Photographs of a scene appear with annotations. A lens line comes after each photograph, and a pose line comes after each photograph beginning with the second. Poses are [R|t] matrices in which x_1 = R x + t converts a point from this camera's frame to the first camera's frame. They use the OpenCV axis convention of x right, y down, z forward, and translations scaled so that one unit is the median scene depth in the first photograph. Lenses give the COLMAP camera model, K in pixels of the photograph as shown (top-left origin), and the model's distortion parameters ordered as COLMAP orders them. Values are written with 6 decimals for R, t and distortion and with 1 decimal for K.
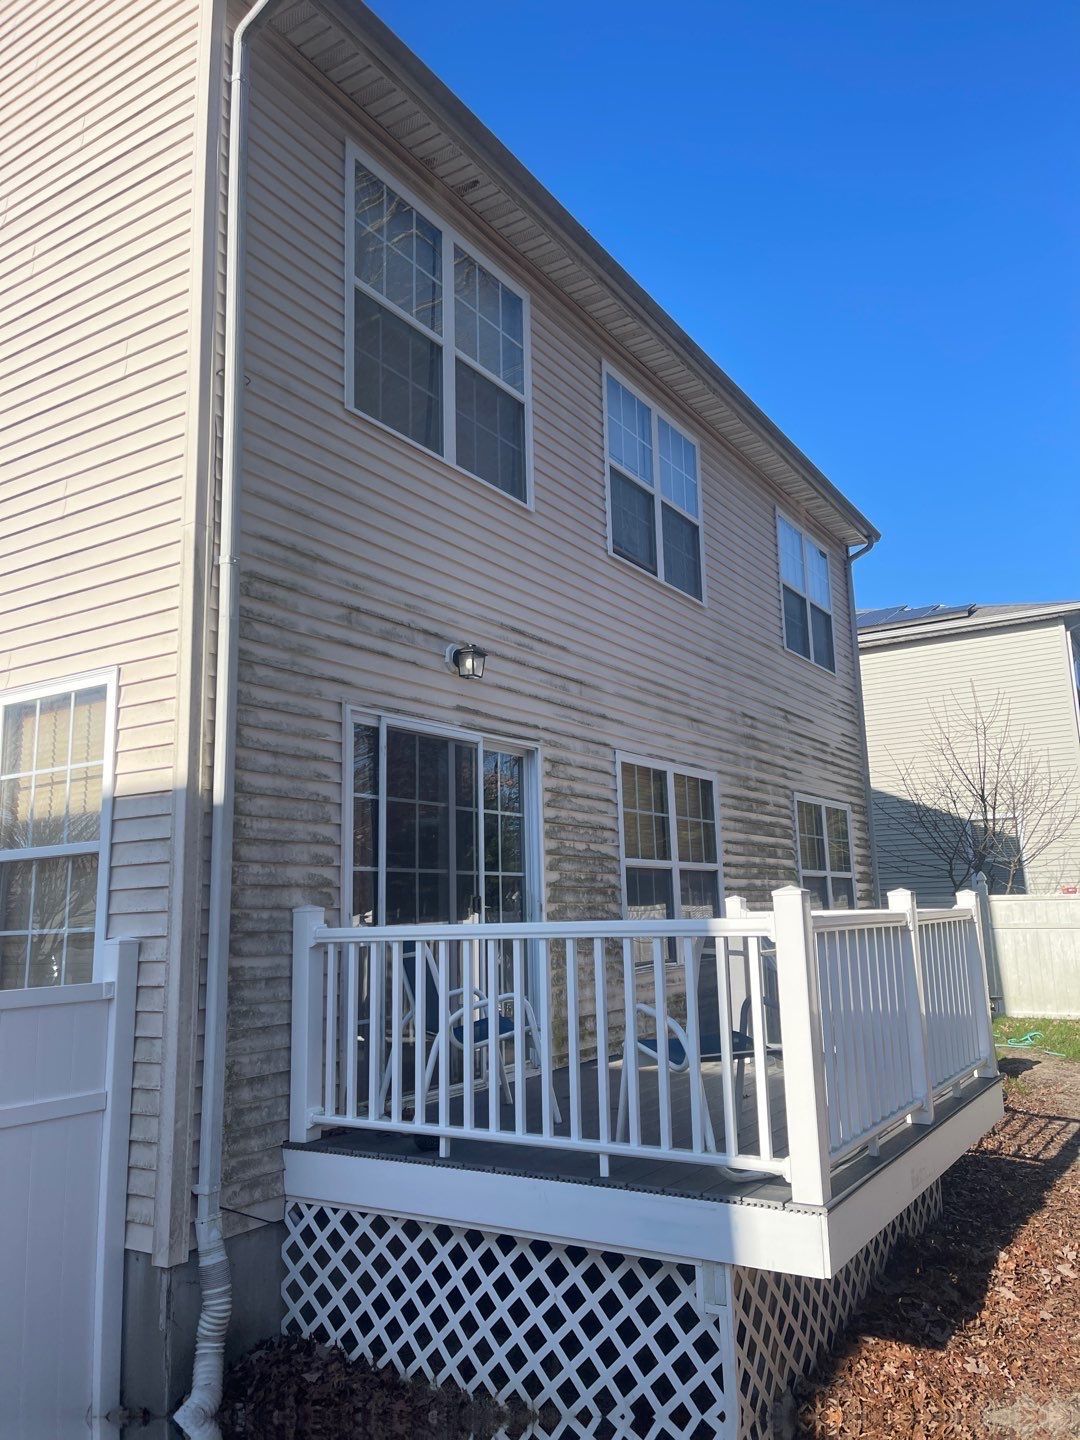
lens RADIAL K [[1087.7, 0, 546.4], [0, 1087.7, 707.3], [0, 0, 1]] dist [0.009742, -0.067997]
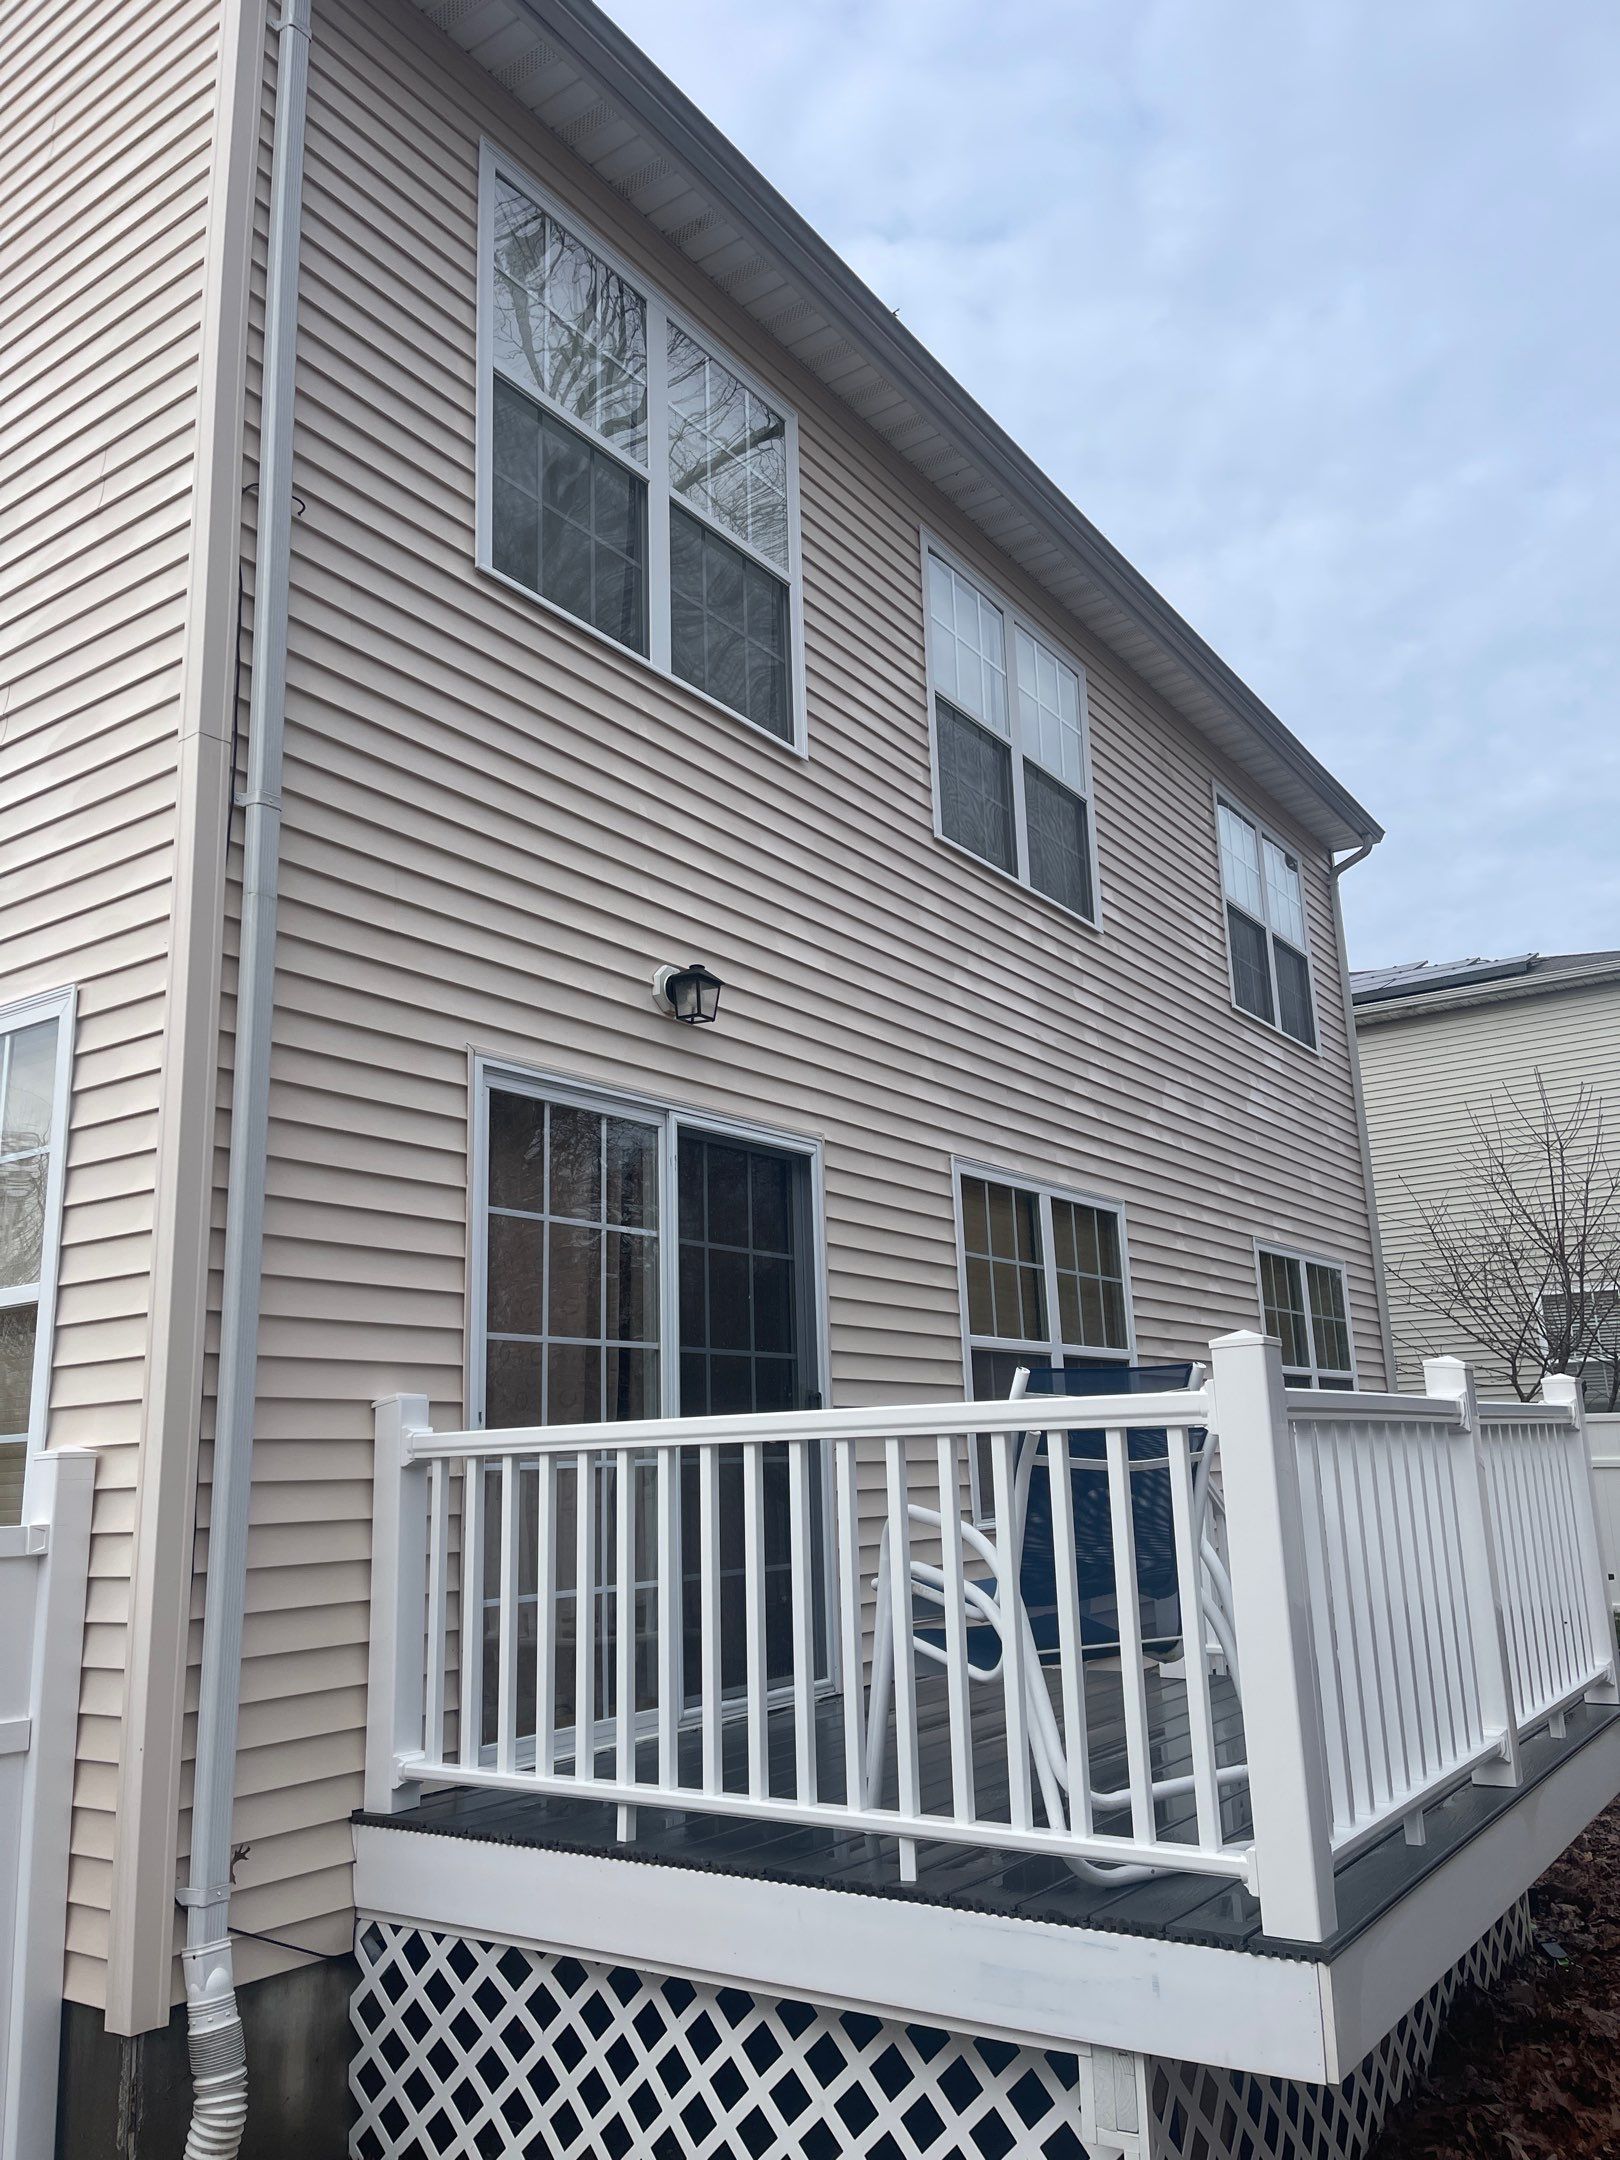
lens RADIAL K [[1631.6, 0, 799.3], [0, 1631.6, 1087.3], [0, 0, 1]] dist [0.009742, -0.067997]
pose [[0.998775, -0.015376, -0.047041, 0.036206], [0.013389, 0.999017, -0.042264, 0.060877], [0.047645, 0.041582, 0.997998, 0.147945]]
